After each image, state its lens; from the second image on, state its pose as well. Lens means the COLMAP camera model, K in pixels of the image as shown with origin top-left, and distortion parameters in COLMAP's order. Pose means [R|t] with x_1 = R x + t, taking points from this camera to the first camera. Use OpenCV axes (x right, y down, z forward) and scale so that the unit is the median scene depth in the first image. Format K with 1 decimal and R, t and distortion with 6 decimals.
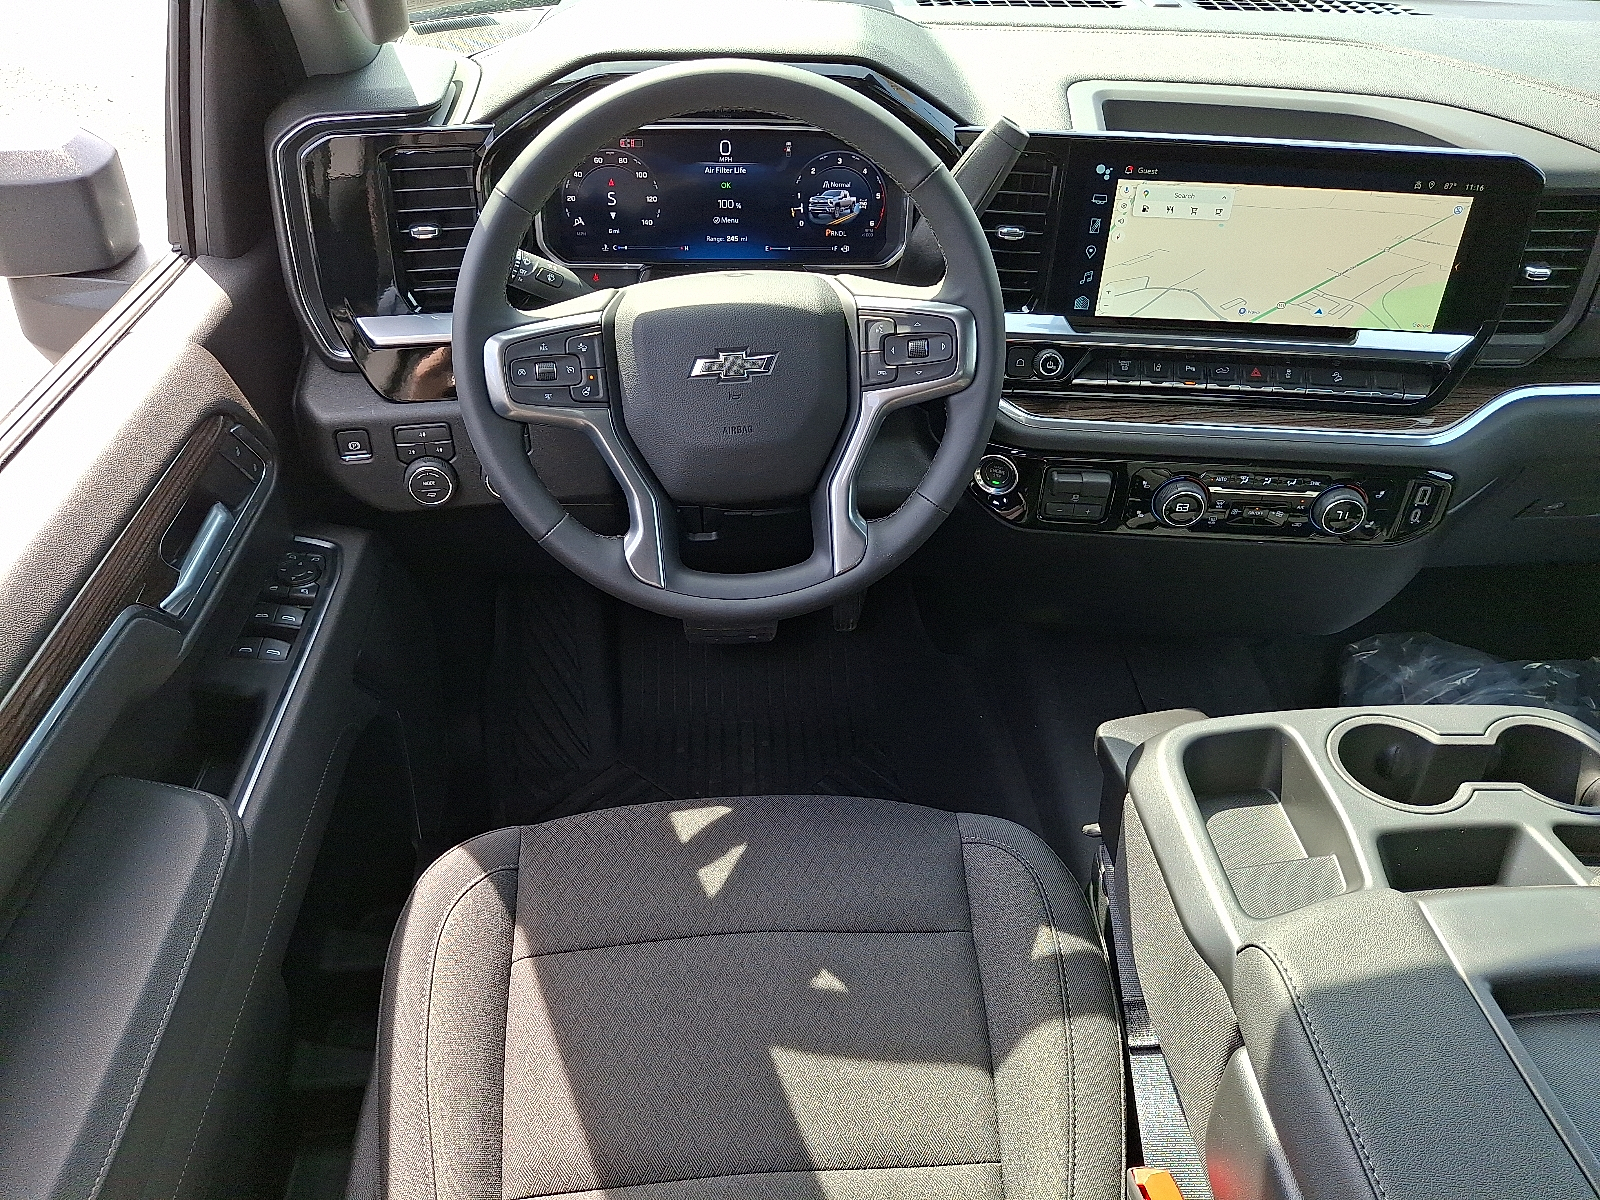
lens RADIAL K [[1954.4, 0, 800.0], [0, 1954.4, 600.0], [0, 0, 1]] dist [0.632609, -0.026597]
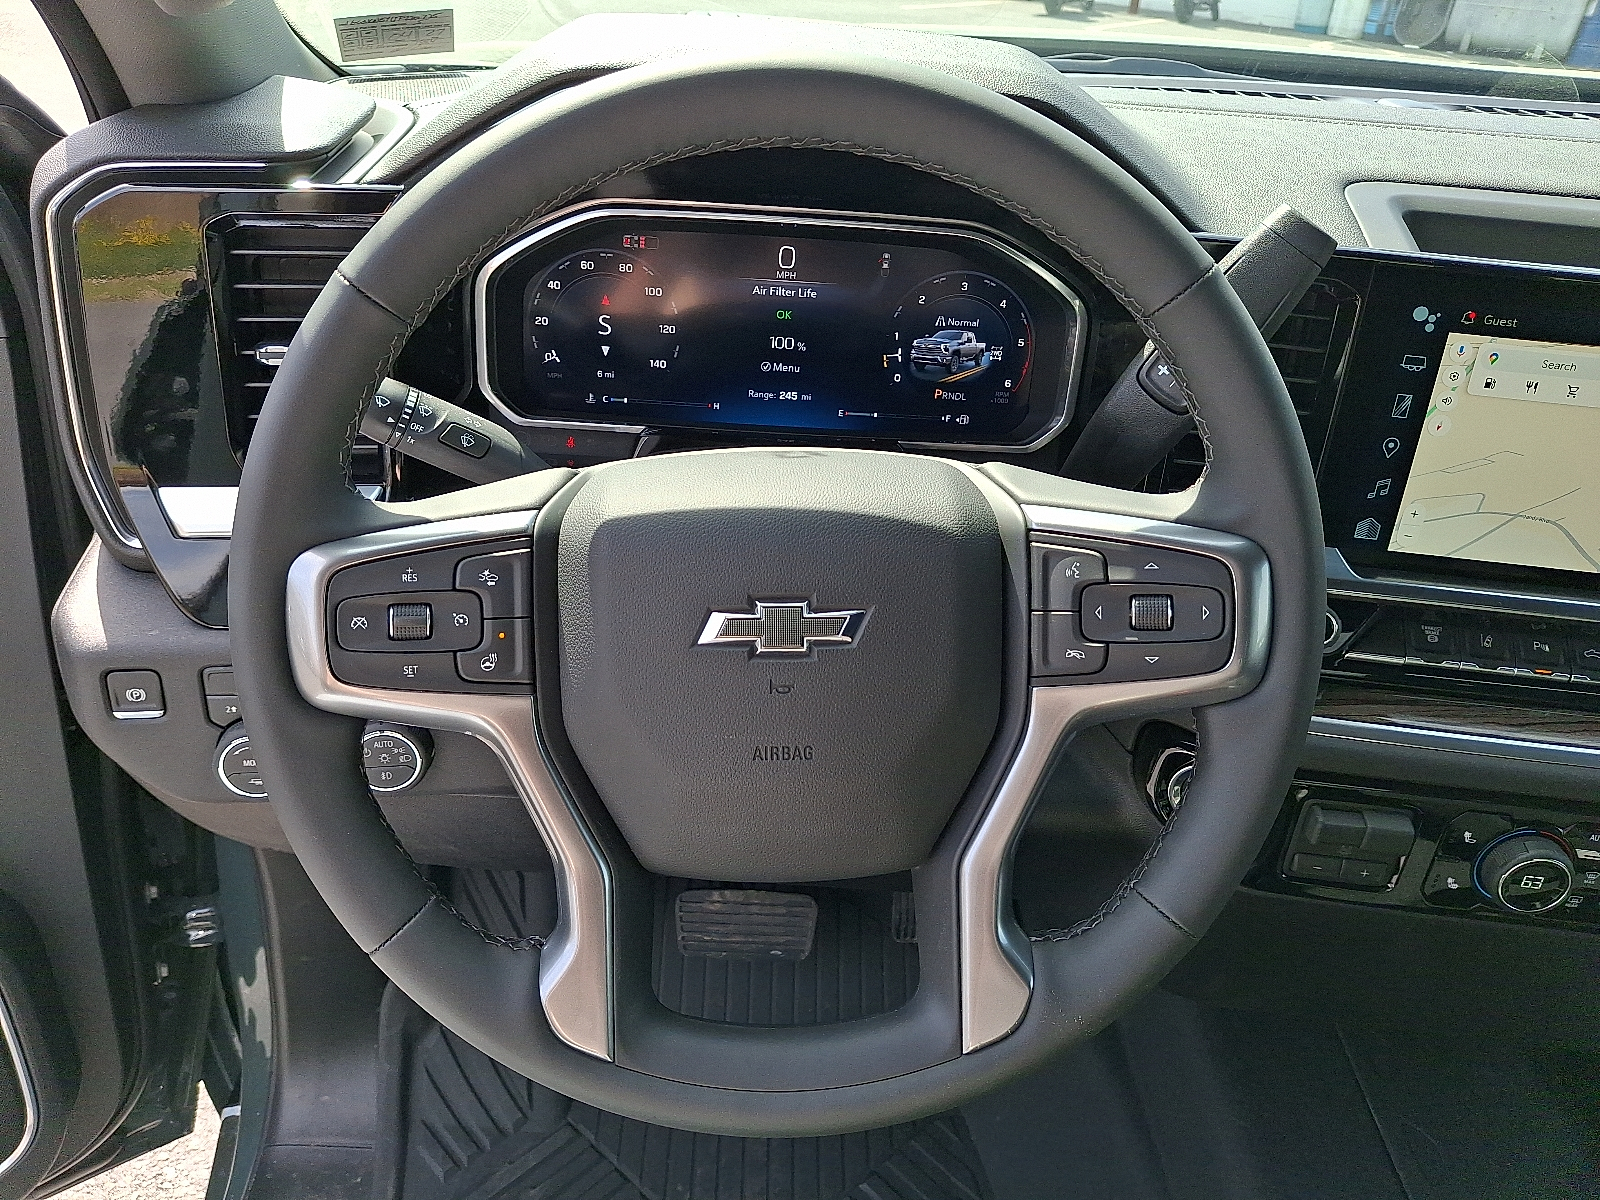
lens RADIAL K [[1954.4, 0, 800.0], [0, 1954.4, 600.0], [0, 0, 1]] dist [0.632609, -0.026597]
pose [[0.998118, 0.060004, -0.012647, -0.019426], [-0.060847, 0.994711, -0.082754, -0.067606], [0.007615, 0.083368, 0.996490, 0.400374]]
